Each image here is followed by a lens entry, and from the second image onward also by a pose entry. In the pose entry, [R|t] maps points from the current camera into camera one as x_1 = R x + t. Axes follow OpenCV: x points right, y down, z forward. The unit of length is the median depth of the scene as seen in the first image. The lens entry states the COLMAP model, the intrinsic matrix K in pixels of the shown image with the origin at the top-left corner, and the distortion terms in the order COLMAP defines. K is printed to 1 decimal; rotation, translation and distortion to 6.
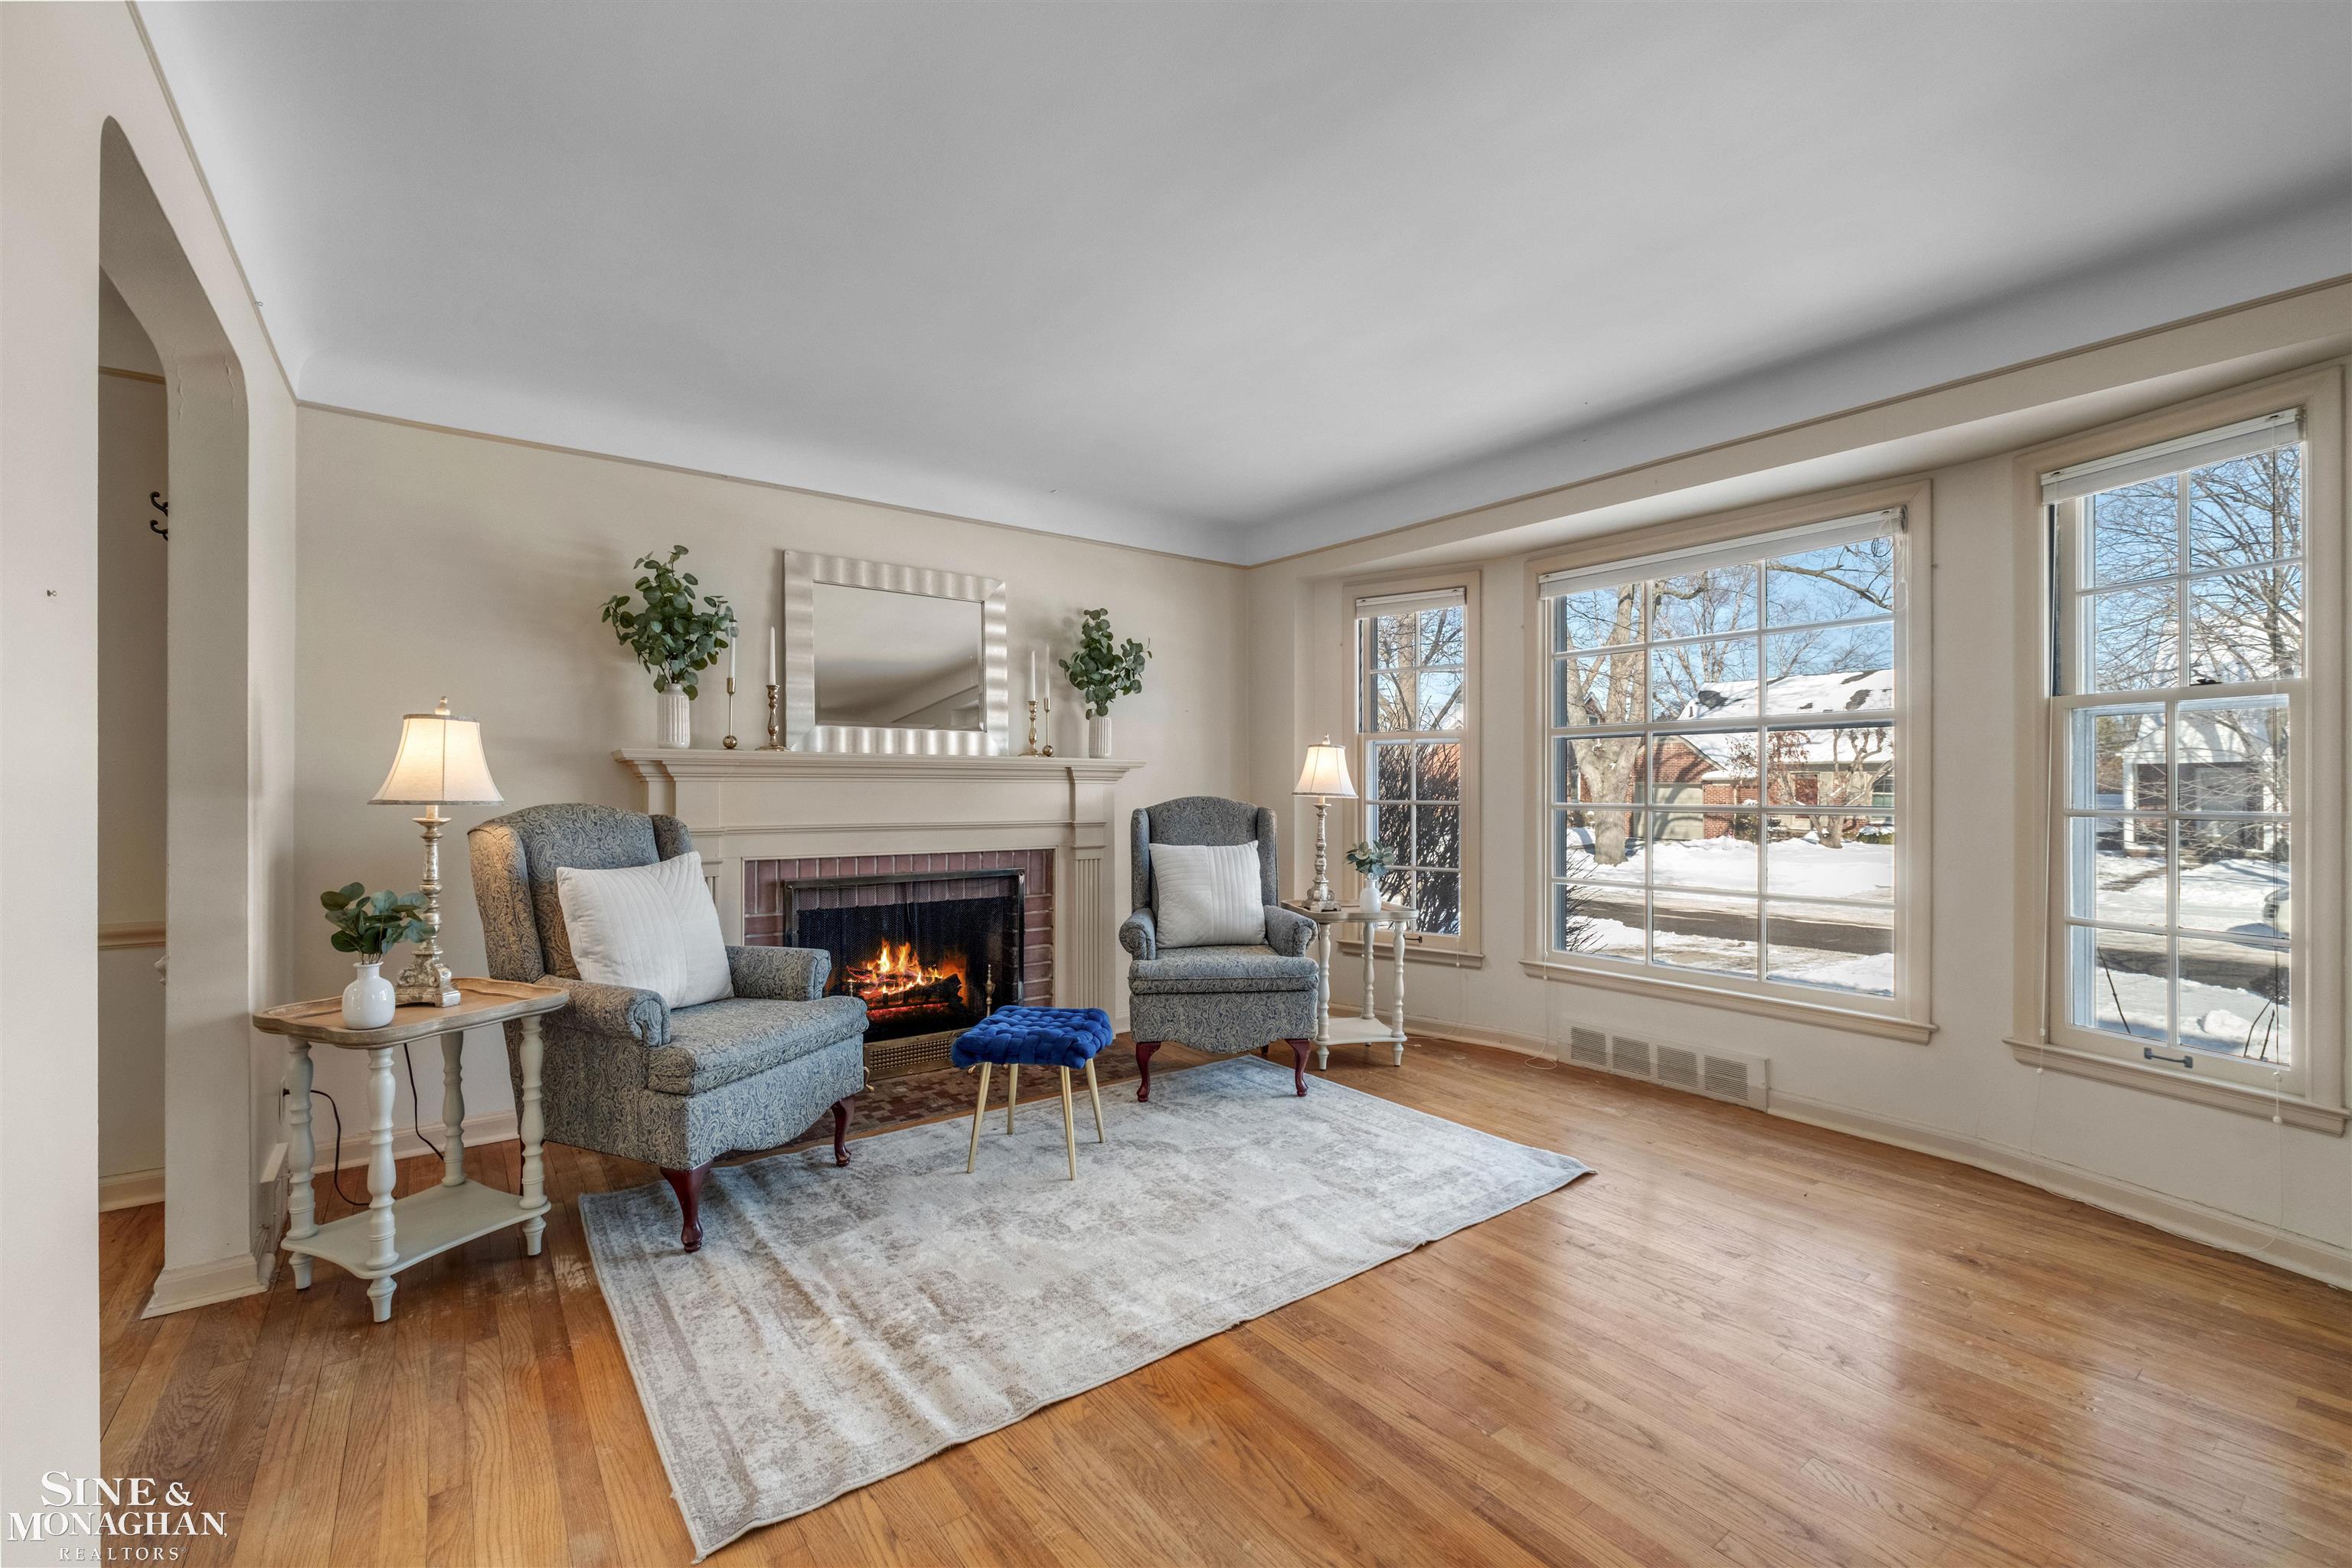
lens RADIAL K [[979.3, 0, 1159.5], [0, 979.3, 783.2], [0, 0, 1]] dist [-0.002183, 0.000417]
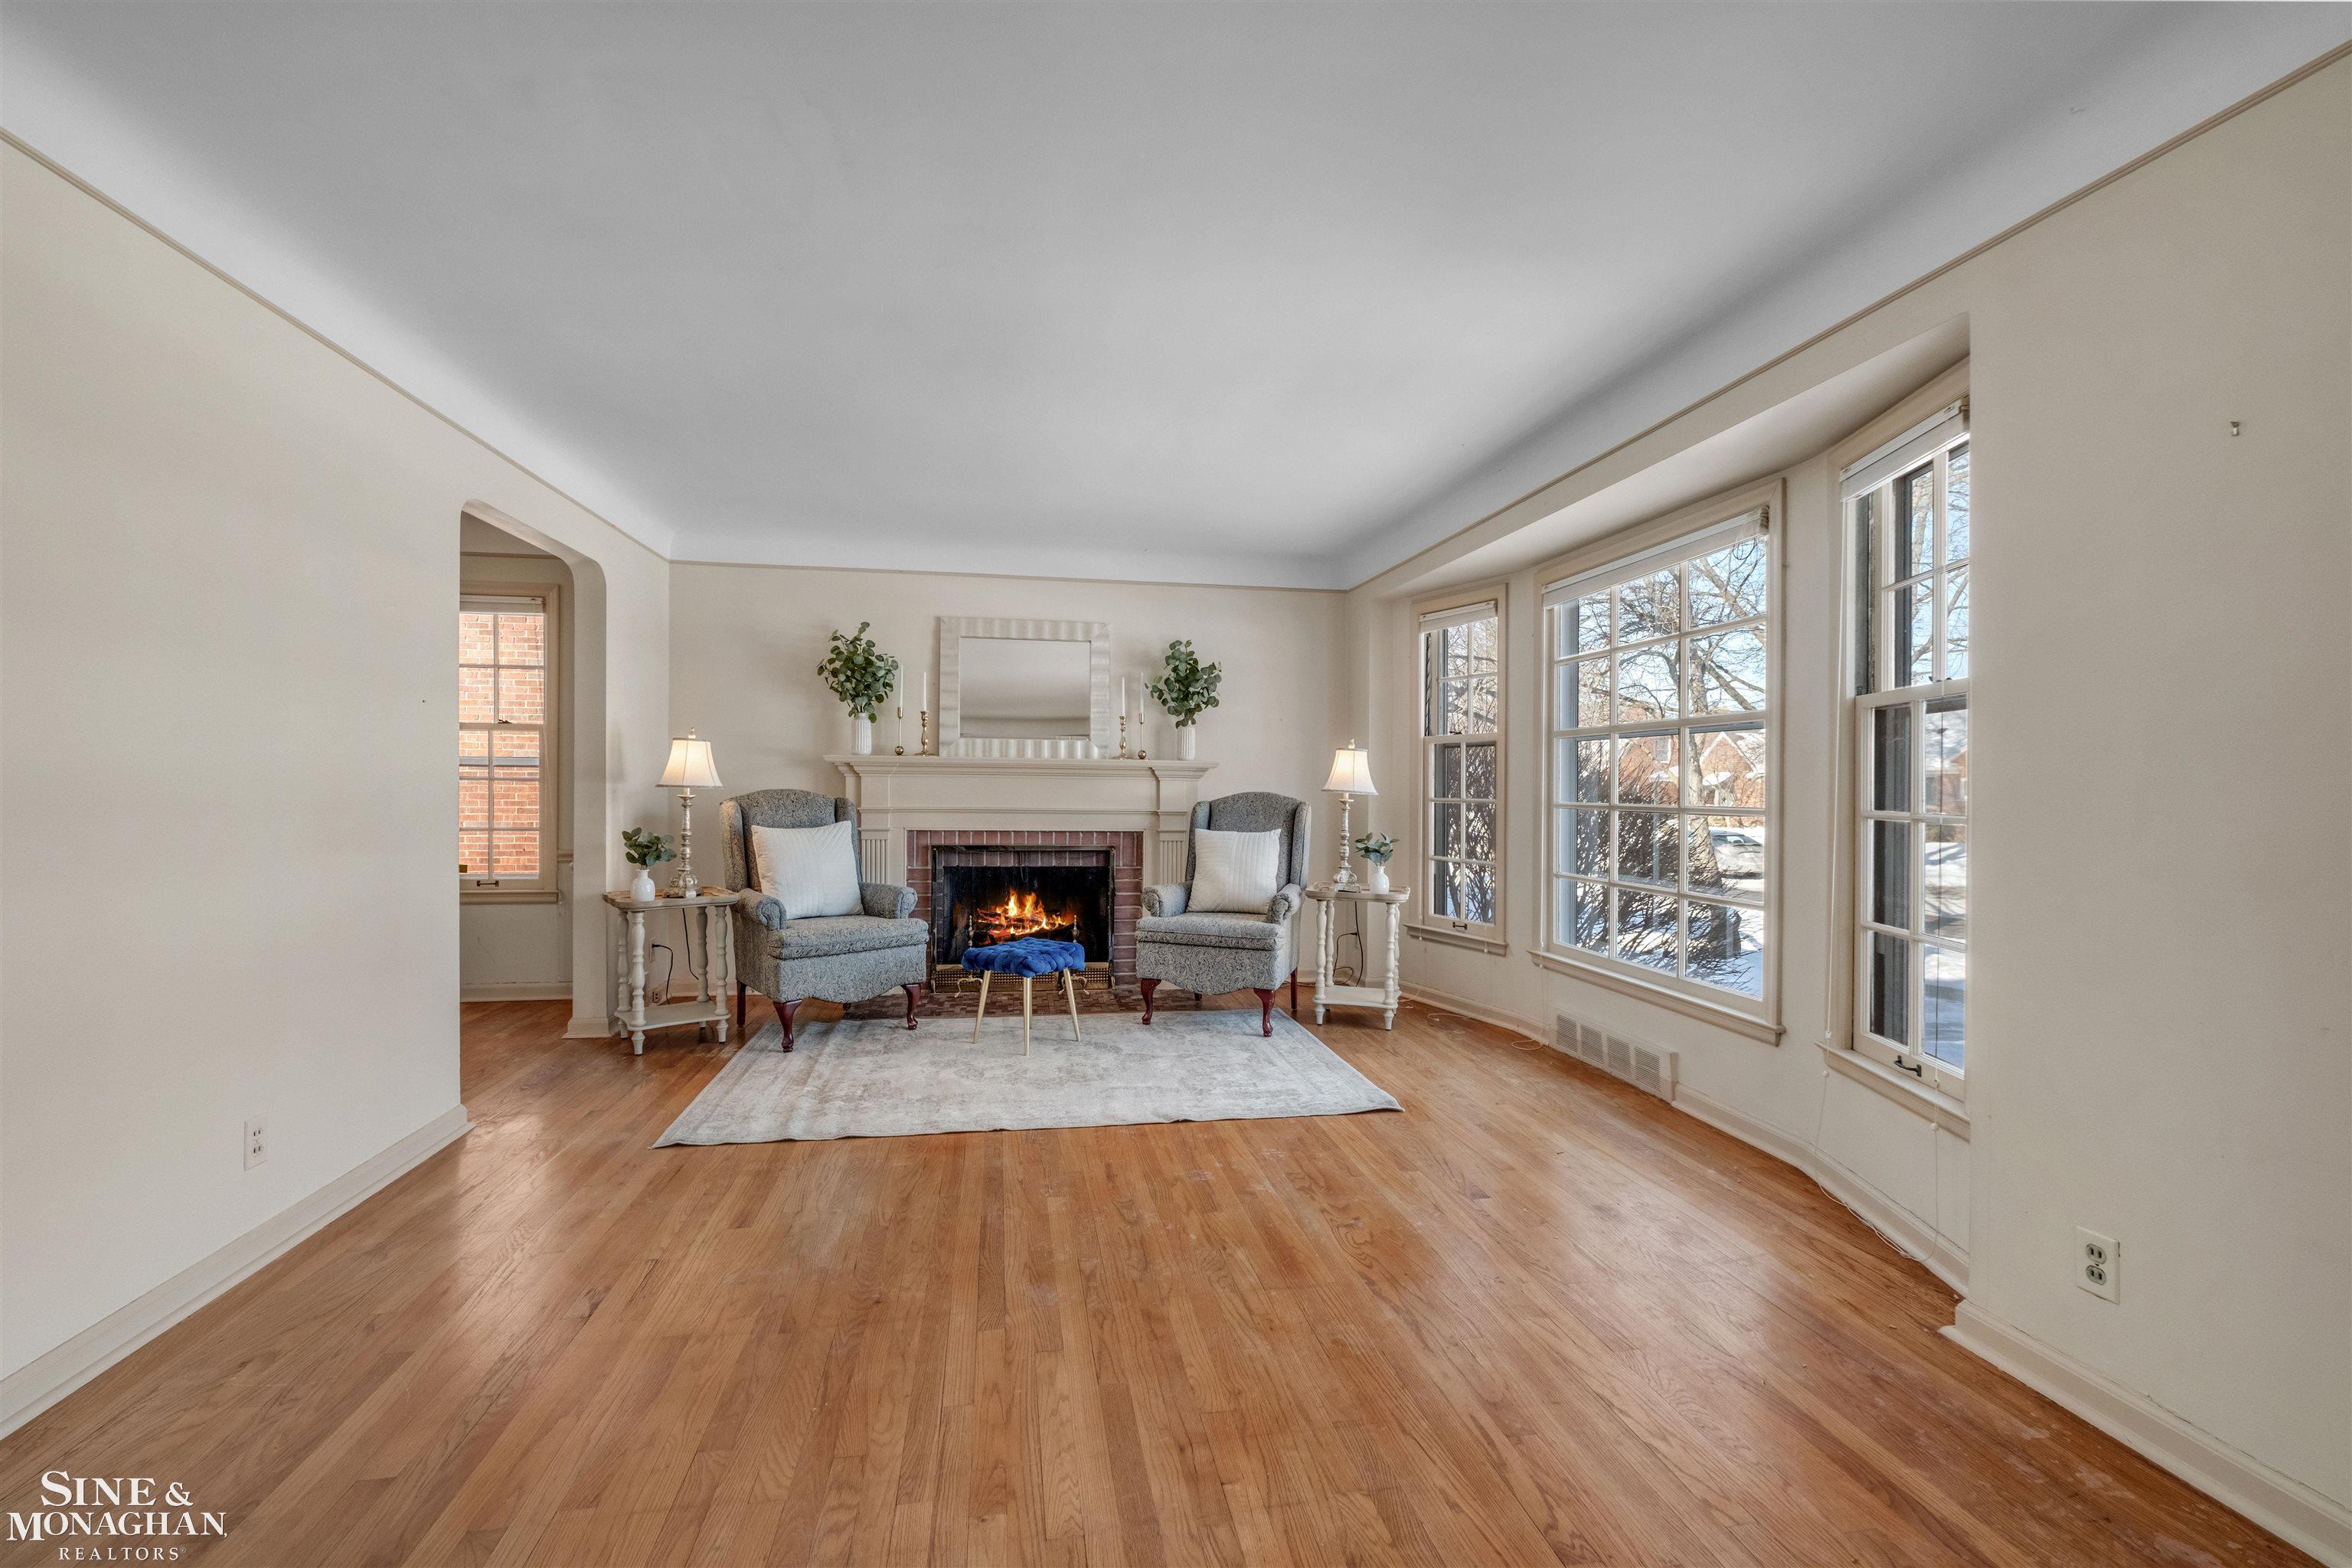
lens RADIAL K [[972.7, 0, 1161.6], [0, 972.7, 792.0], [0, 0, 1]] dist [-0.003701, -0.000283]
pose [[0.893638, 0.012404, -0.448617, 0.599535], [-0.008443, 0.999906, 0.010828, 0.002073], [0.448709, -0.005889, 0.893658, -0.149978]]
